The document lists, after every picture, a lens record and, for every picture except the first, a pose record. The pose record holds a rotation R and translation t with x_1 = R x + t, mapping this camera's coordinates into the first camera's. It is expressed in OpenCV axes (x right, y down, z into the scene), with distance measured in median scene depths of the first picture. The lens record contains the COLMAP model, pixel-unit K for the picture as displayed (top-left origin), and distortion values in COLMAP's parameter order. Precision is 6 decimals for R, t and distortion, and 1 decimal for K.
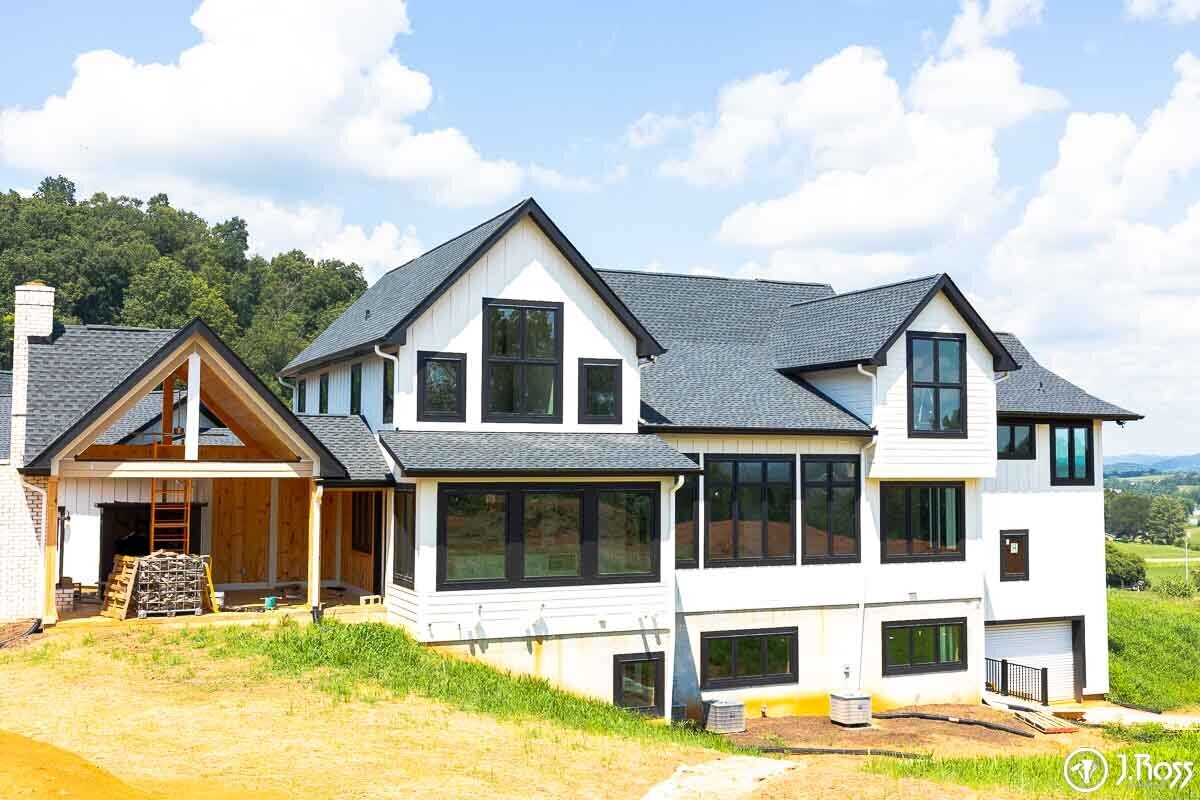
lens RADIAL K [[1245.2, 0, 600.0], [0, 1245.2, 400.0], [0, 0, 1]] dist [0.013603, 0.024022]
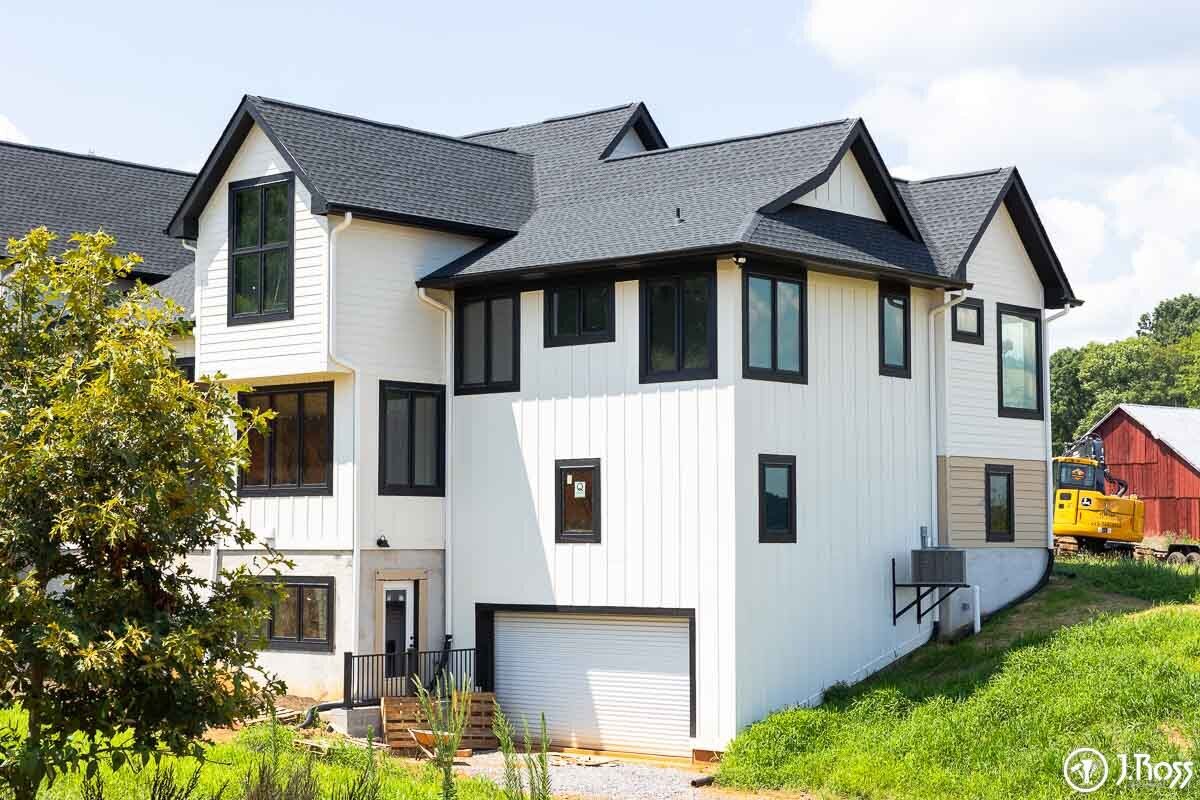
lens RADIAL K [[2022.6, 0, 600.0], [0, 2022.6, 400.0], [0, 0, 1]] dist [0.004450, 0.023508]
pose [[0.433956, -0.067466, -0.898404, 1.433206], [0.048665, 0.997492, -0.051401, 0.147823], [0.899619, -0.021415, 0.436151, 0.677170]]
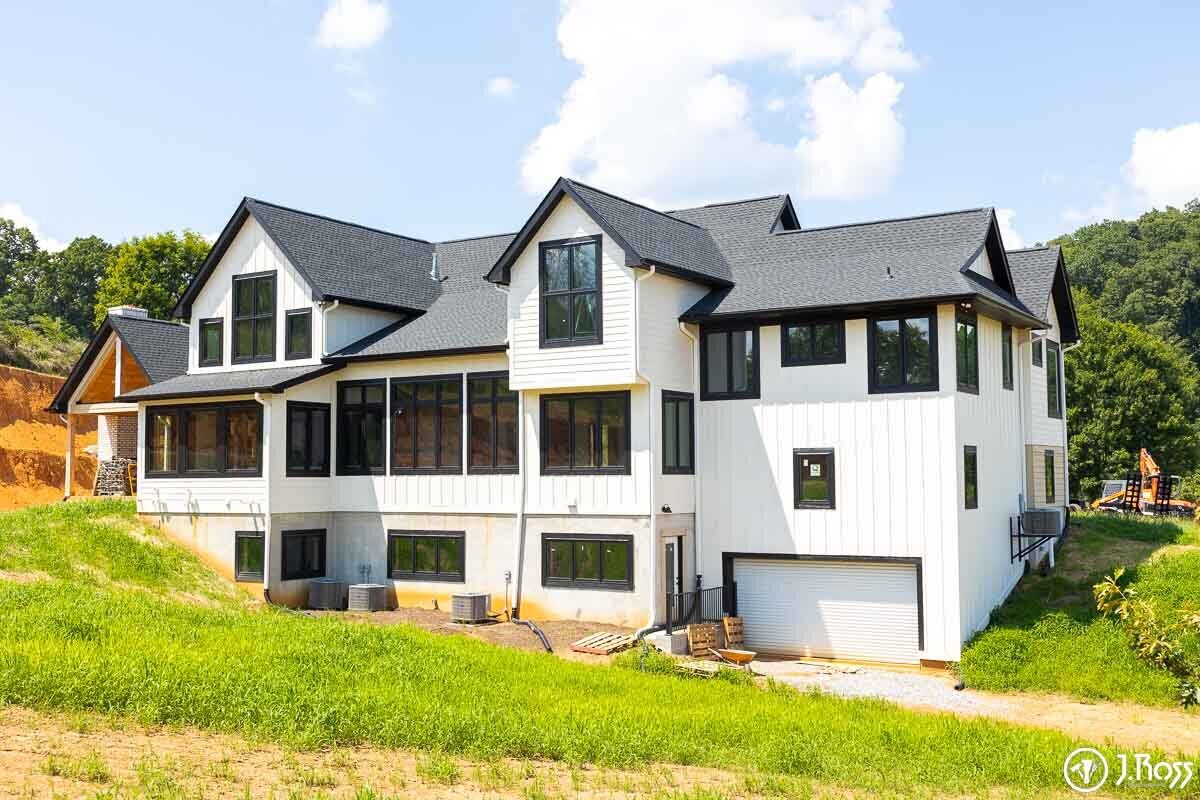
lens RADIAL K [[1237.6, 0, 600.0], [0, 1237.6, 400.0], [0, 0, 1]] dist [-0.017101, -0.001404]
pose [[0.563982, -0.061644, -0.823483, 1.097505], [0.049695, 0.997936, -0.040668, 0.114913], [0.824290, -0.017987, 0.565882, 0.479394]]
